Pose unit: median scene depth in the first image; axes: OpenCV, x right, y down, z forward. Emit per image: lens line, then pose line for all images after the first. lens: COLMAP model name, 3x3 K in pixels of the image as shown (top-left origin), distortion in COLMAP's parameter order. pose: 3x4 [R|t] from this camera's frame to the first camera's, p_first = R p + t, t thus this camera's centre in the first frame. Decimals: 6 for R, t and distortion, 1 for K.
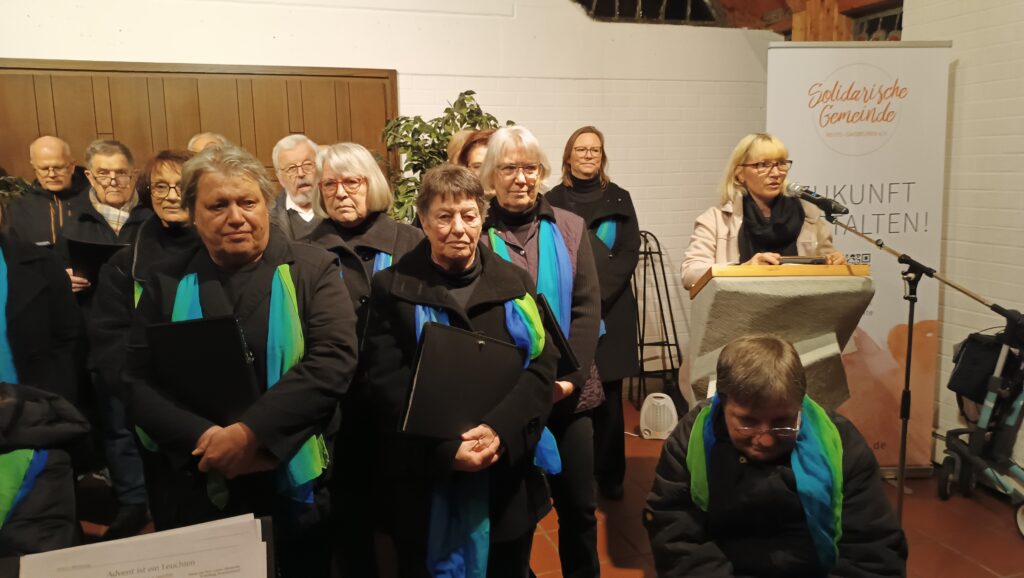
lens RADIAL K [[729.1, 0, 512.0], [0, 729.1, 289.0], [0, 0, 1]] dist [0.098856, -0.160996]
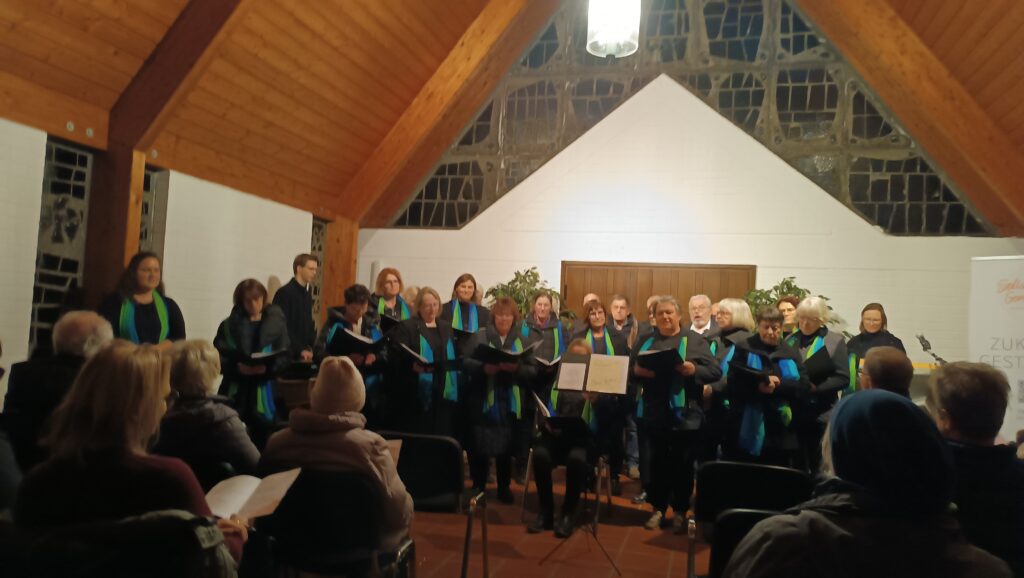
lens RADIAL K [[729.1, 0, 512.0], [0, 729.1, 289.0], [0, 0, 1]] dist [0.098856, -0.160996]
pose [[0.843820, 0.033886, -0.535555, 0.358539], [-0.158390, 0.969269, -0.188231, 0.232525], [0.512718, 0.243659, 0.823256, -0.932088]]
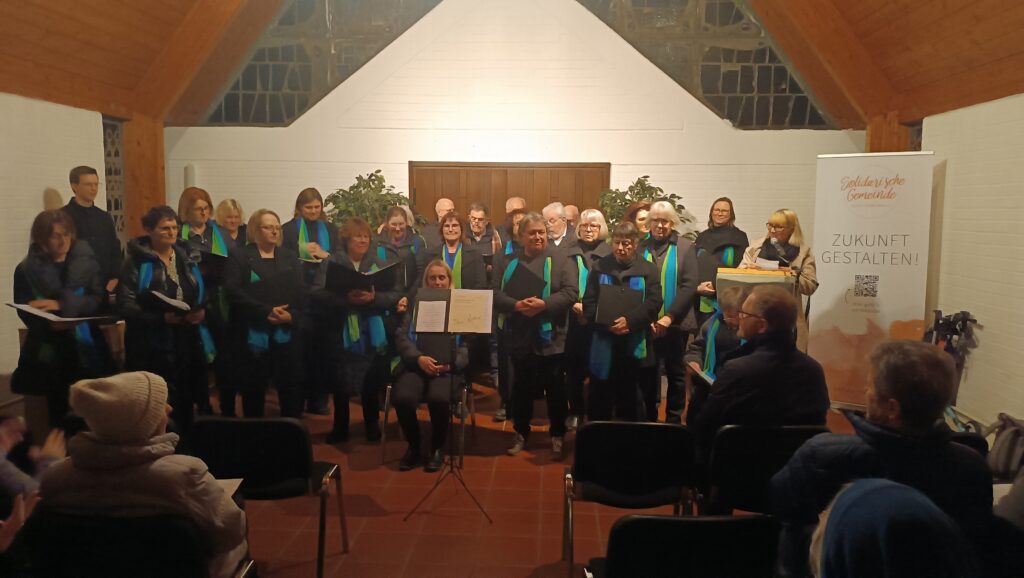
lens RADIAL K [[729.1, 0, 512.0], [0, 729.1, 289.0], [0, 0, 1]] dist [0.098856, -0.160996]
pose [[0.937660, 0.065403, -0.341346, 0.279436], [-0.086565, 0.995131, -0.047119, 0.128241], [0.336602, 0.073730, 0.938756, -0.830686]]
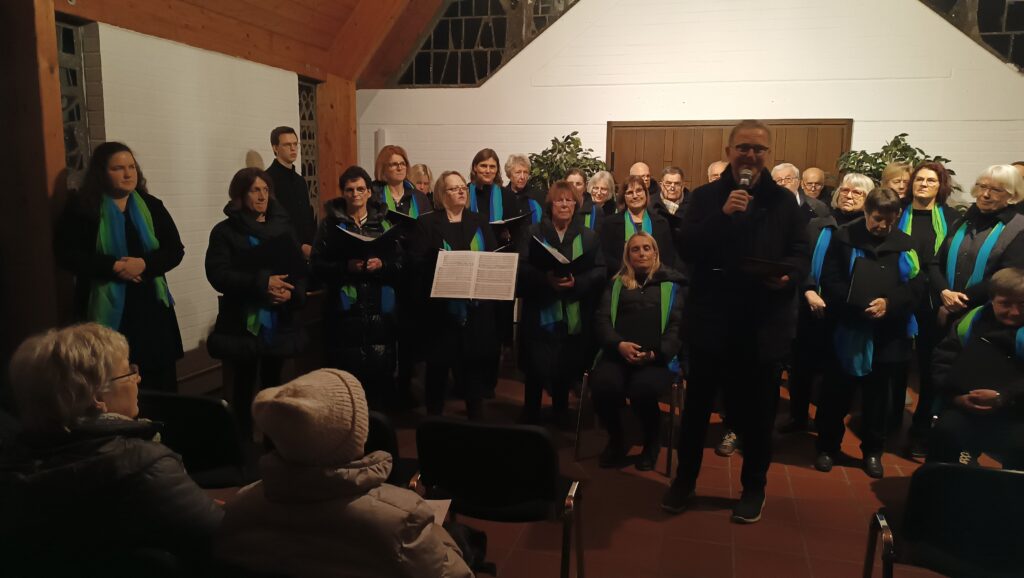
lens RADIAL K [[733.6, 0, 523.4], [0, 733.6, 296.9], [0, 0, 1]] dist [0.072106, -0.105846]
pose [[0.845614, 0.112965, -0.521705, 0.116449], [-0.122321, 0.992352, 0.016608, 0.131212], [0.519591, 0.049771, 0.852964, -0.689050]]
